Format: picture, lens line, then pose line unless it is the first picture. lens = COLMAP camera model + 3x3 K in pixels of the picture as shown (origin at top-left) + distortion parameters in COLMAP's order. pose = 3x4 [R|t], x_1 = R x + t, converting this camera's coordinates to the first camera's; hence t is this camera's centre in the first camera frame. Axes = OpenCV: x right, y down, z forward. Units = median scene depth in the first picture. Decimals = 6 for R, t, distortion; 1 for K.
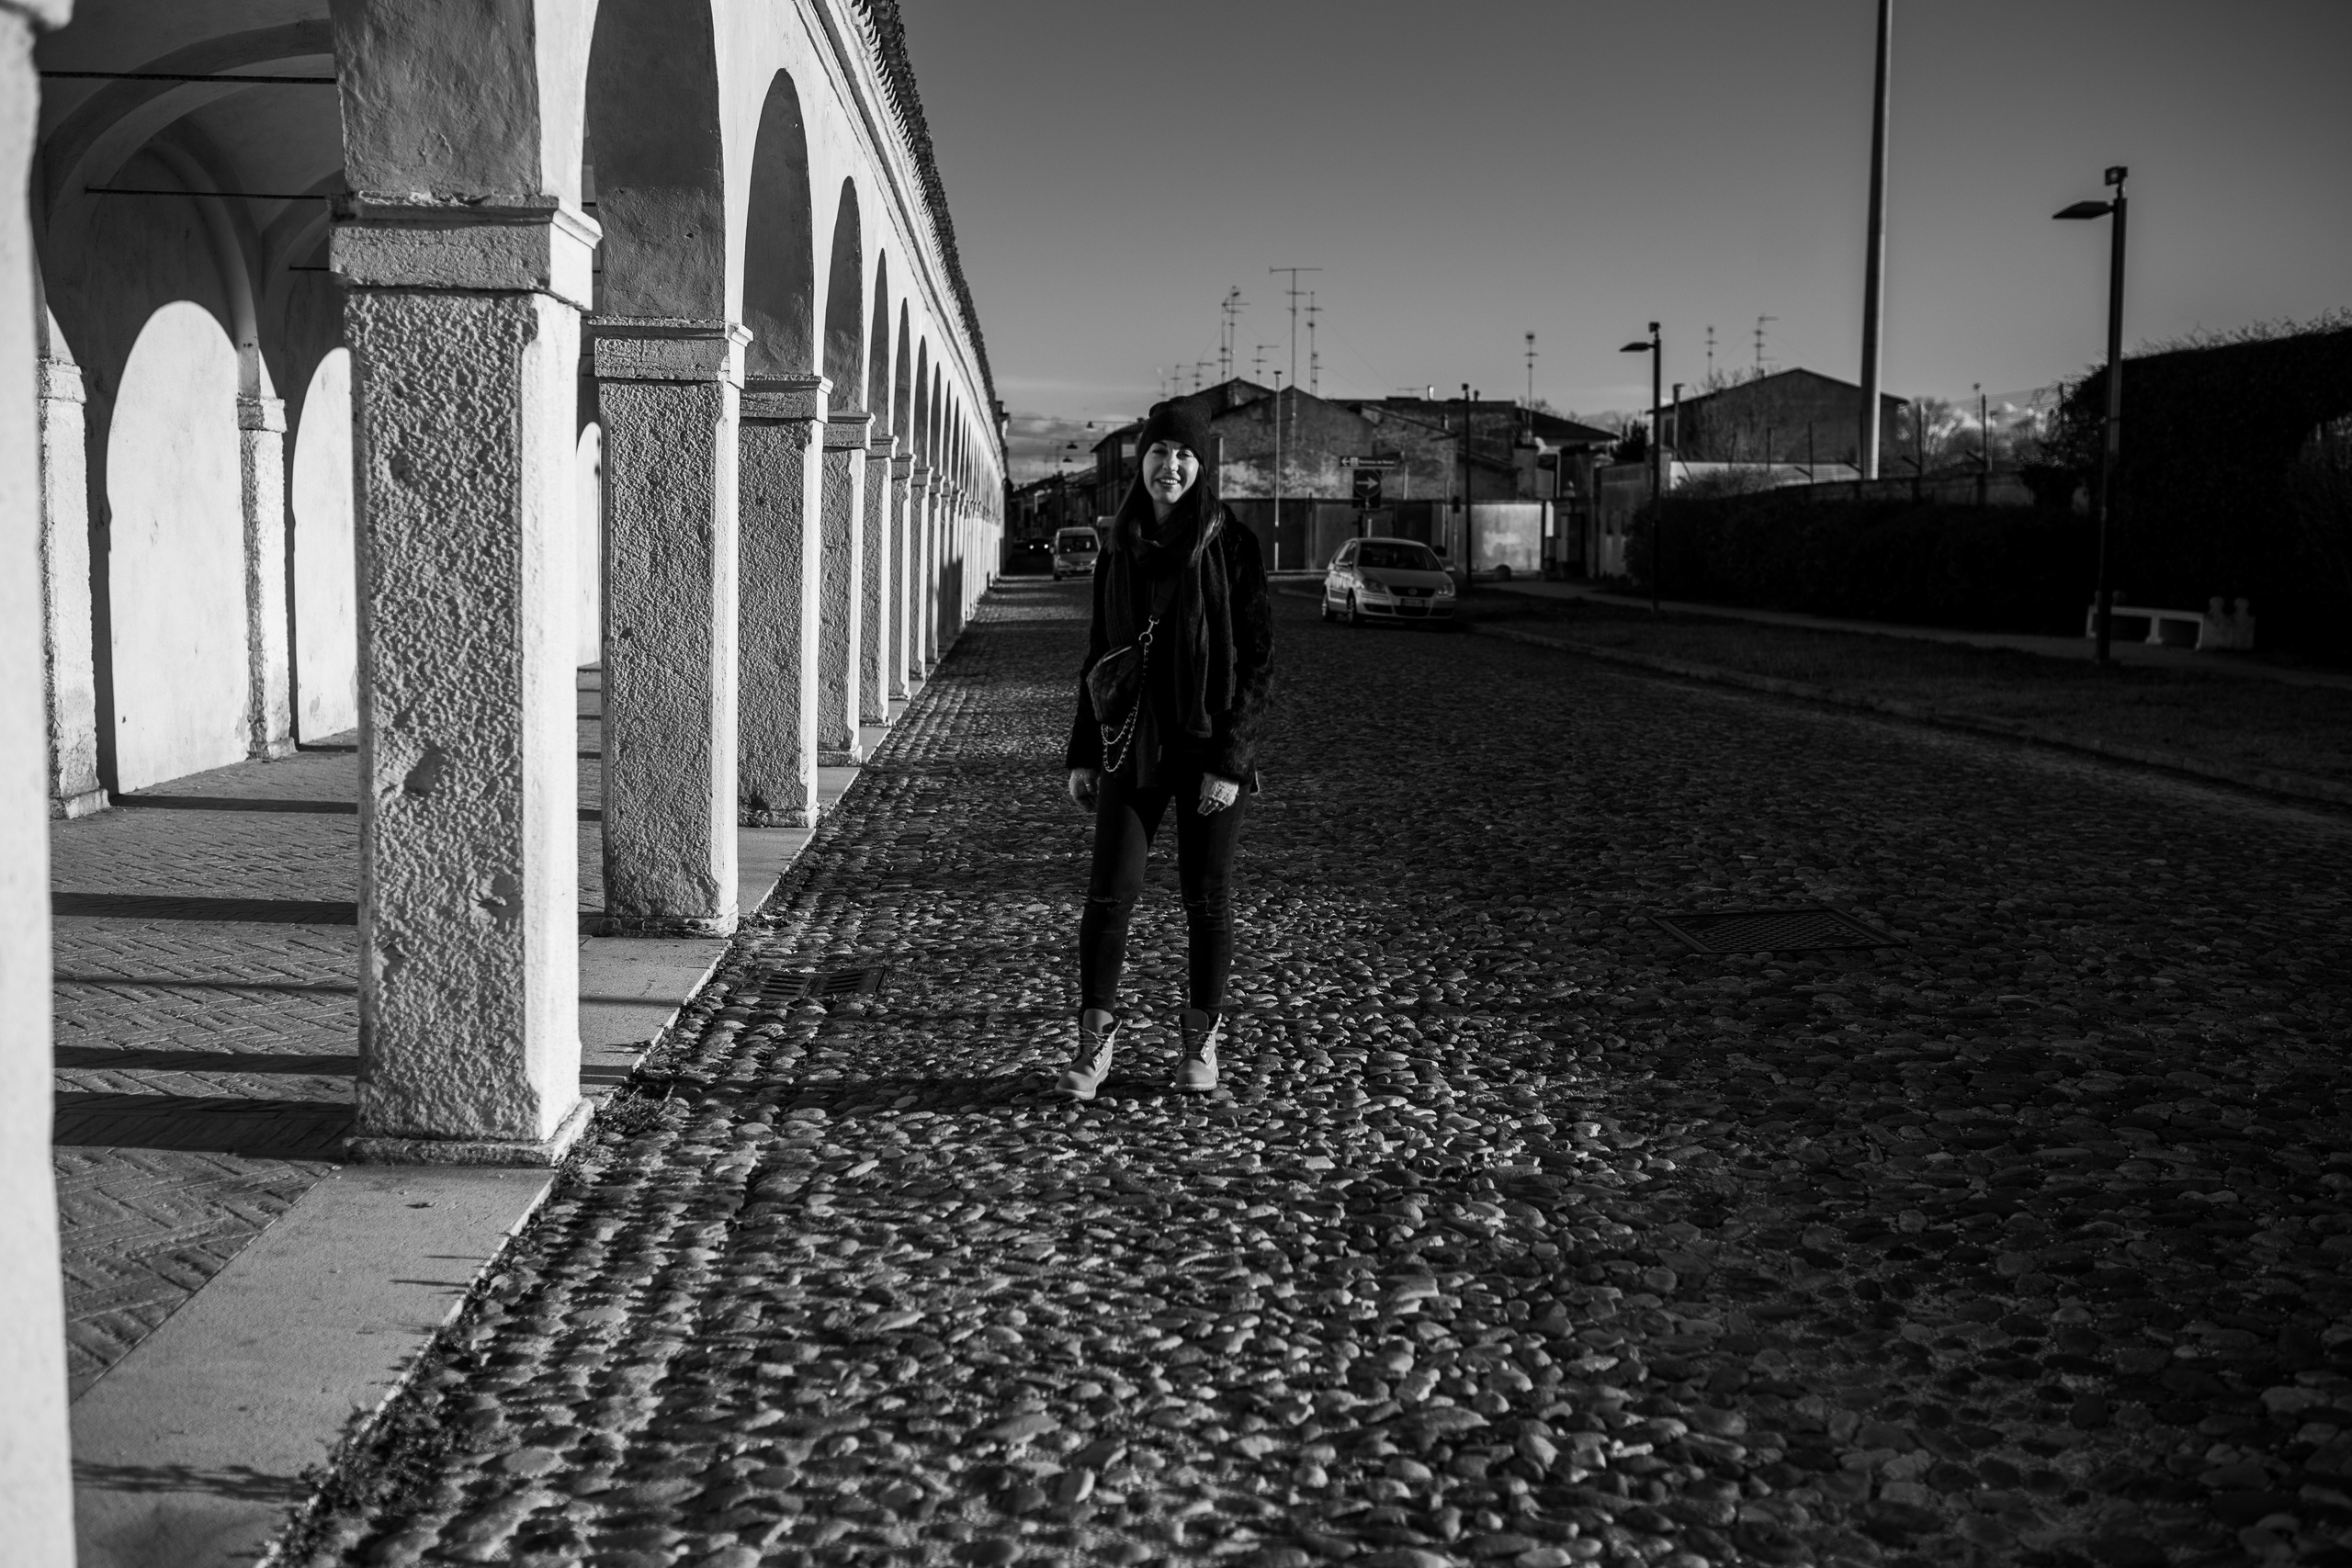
lens RADIAL K [[2253.7, 0, 1185.0], [0, 2253.7, 787.0], [0, 0, 1]] dist [-0.069231, 0.106764]
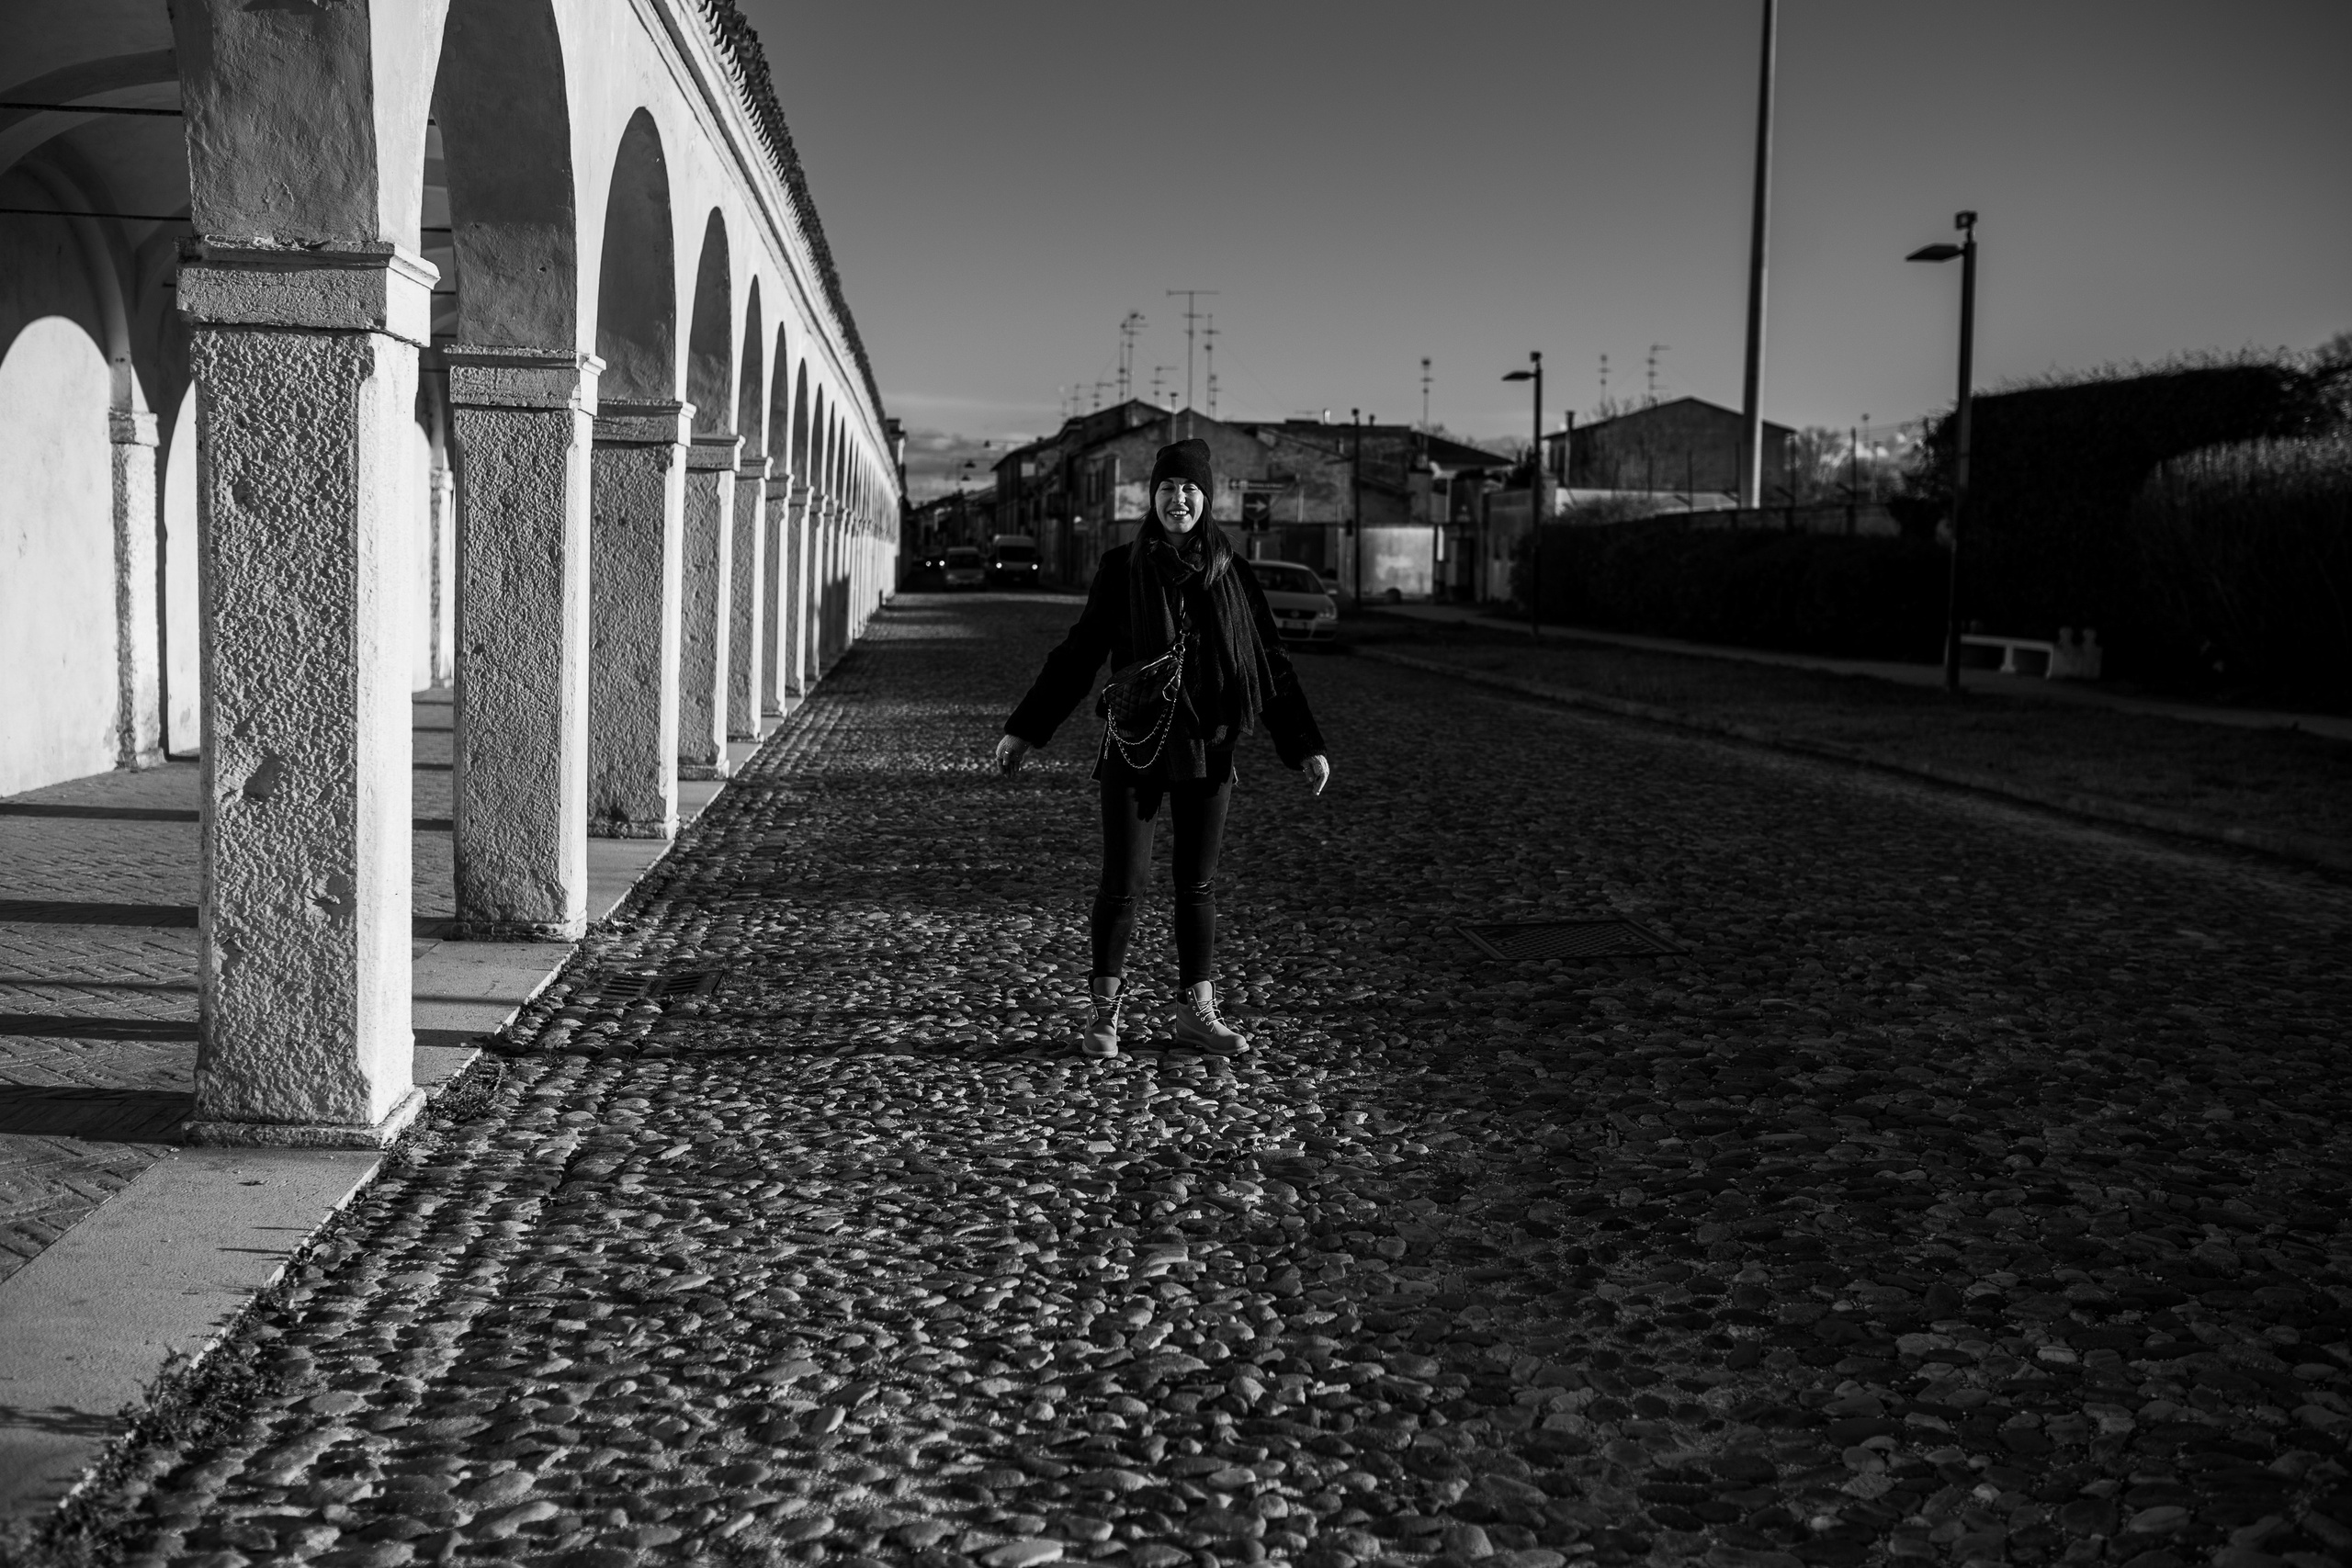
lens RADIAL K [[2256.8, 0, 1190.7], [0, 2256.8, 782.4], [0, 0, 1]] dist [-0.069003, 0.105500]
pose [[0.998913, 0.007391, 0.046034, 0.052797], [-0.006894, 0.999916, -0.010948, 0.003915], [-0.046111, 0.010619, 0.998880, -0.085537]]
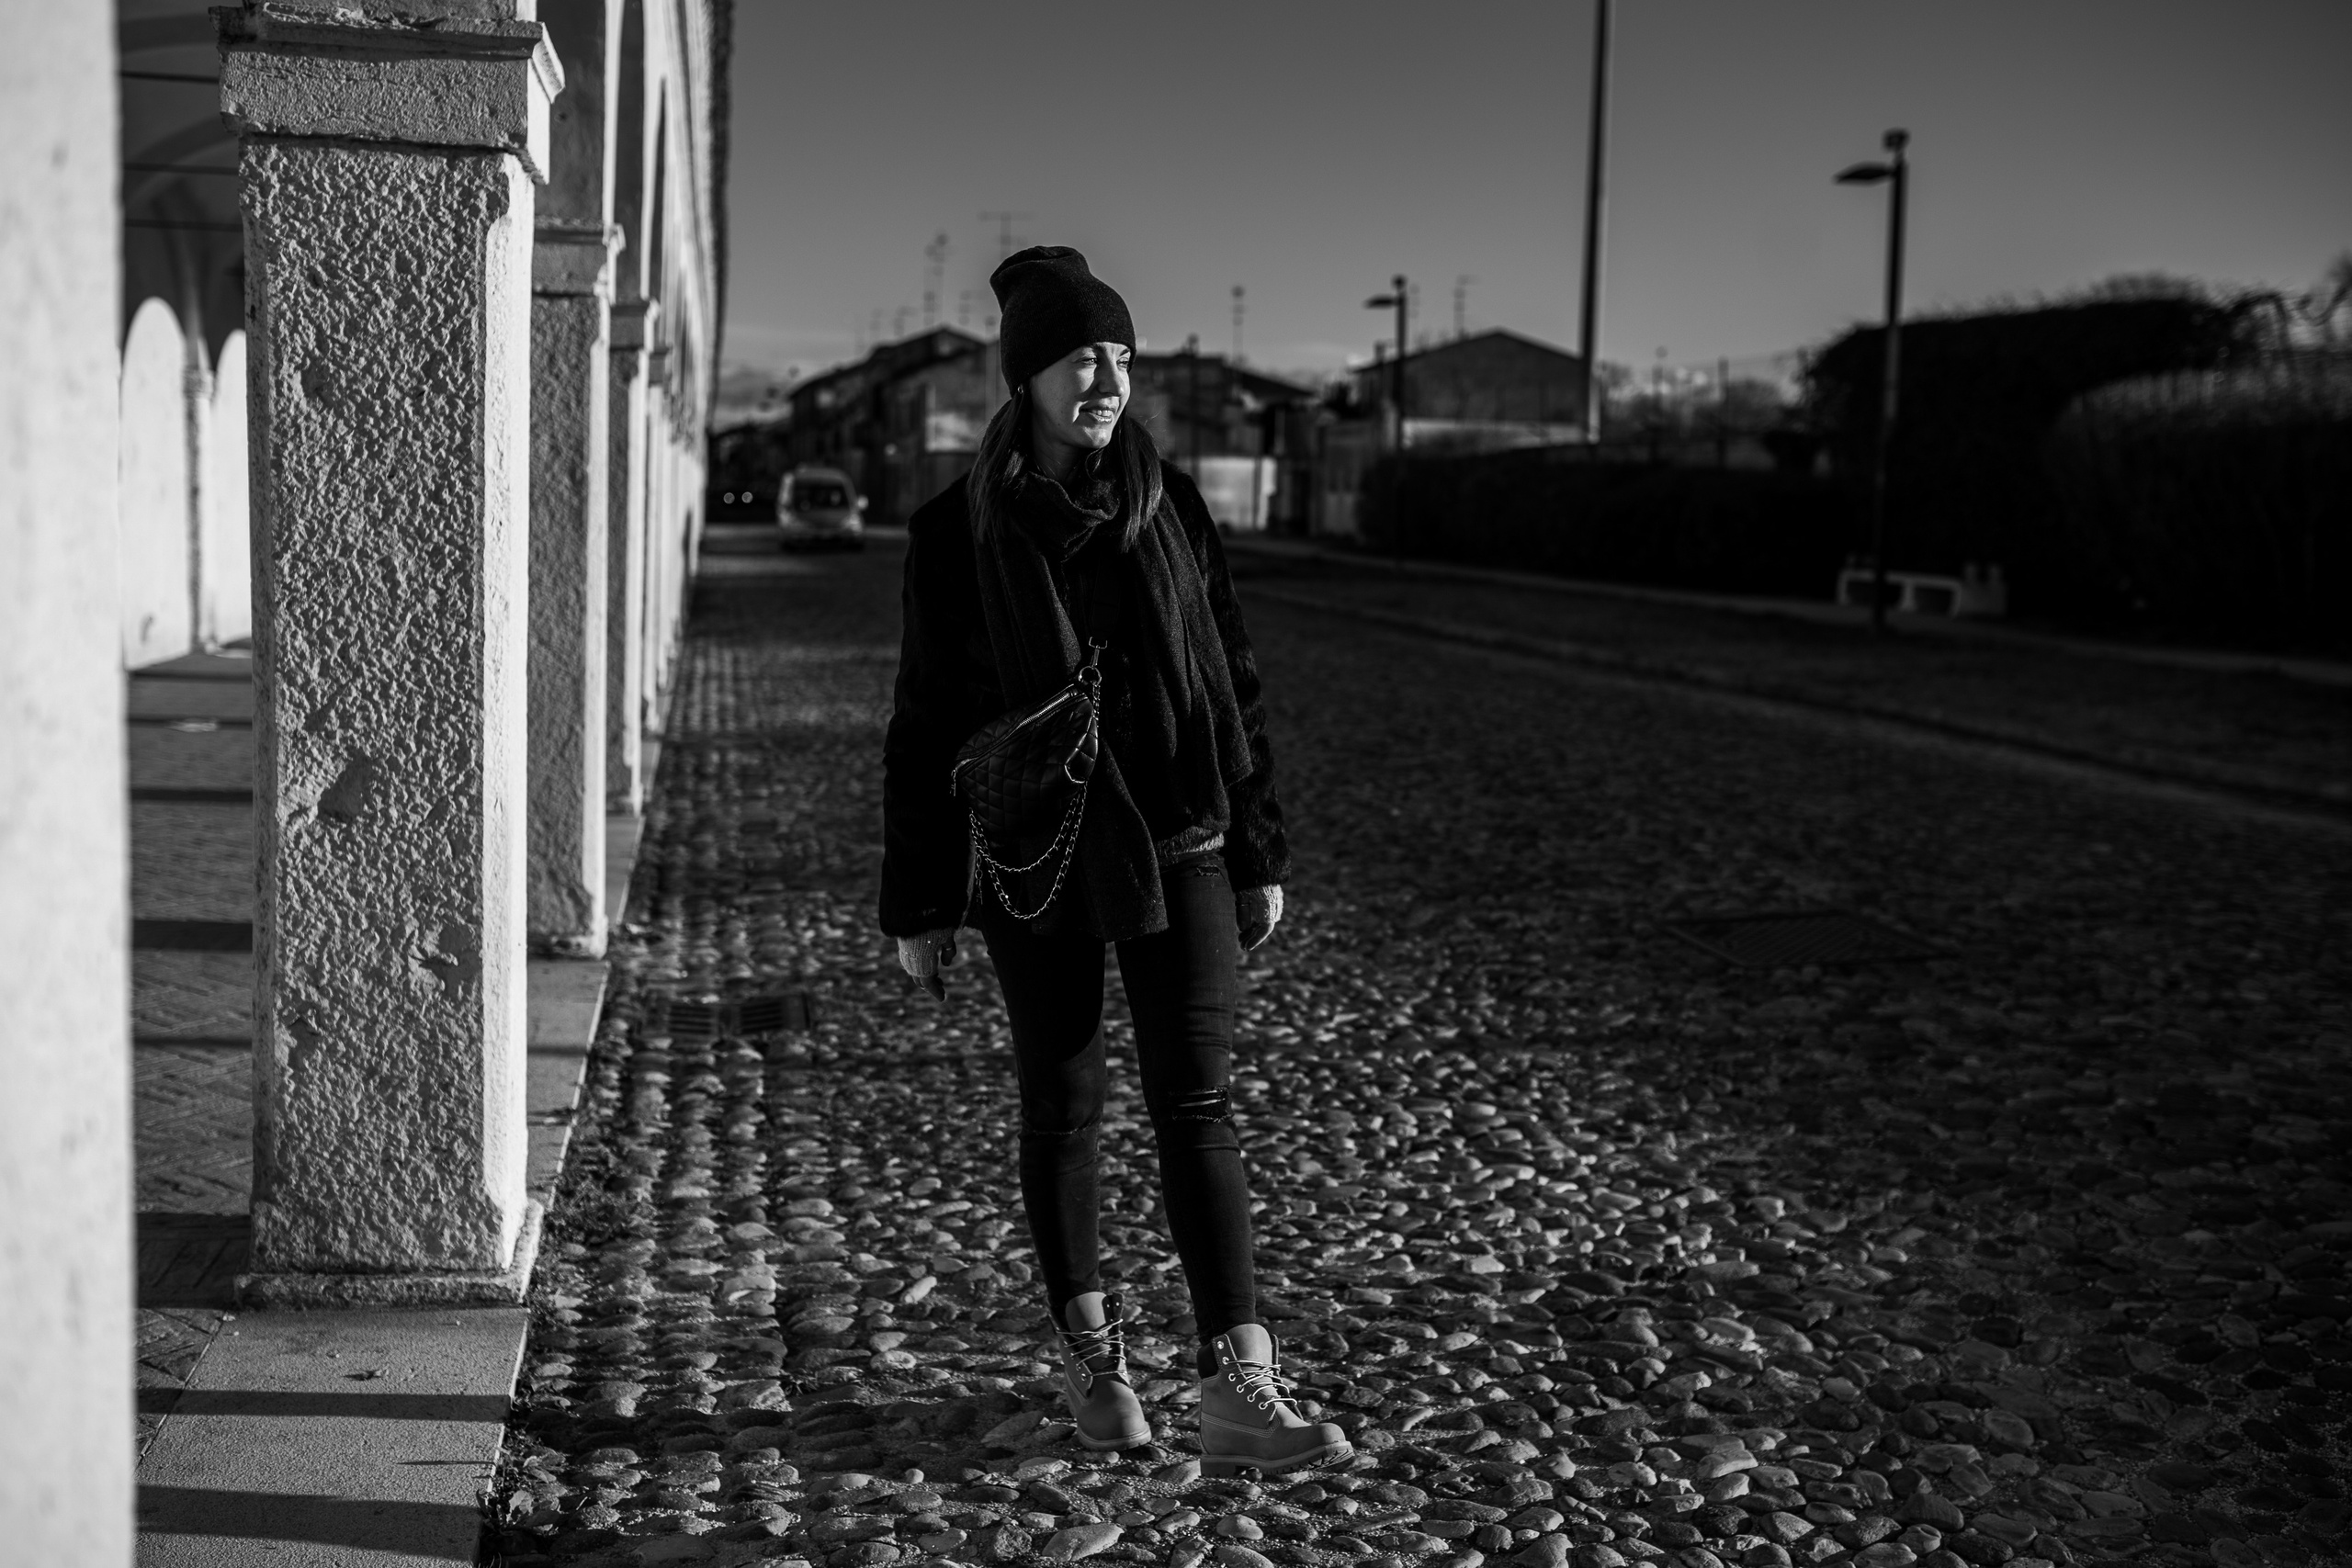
lens RADIAL K [[2253.7, 0, 1185.0], [0, 2253.7, 787.0], [0, 0, 1]] dist [-0.069231, 0.106764]
pose [[0.990294, -0.002278, 0.138967, -0.165218], [-0.000569, 0.999791, 0.020444, -0.023173], [-0.138985, -0.020325, 0.990086, 0.217674]]
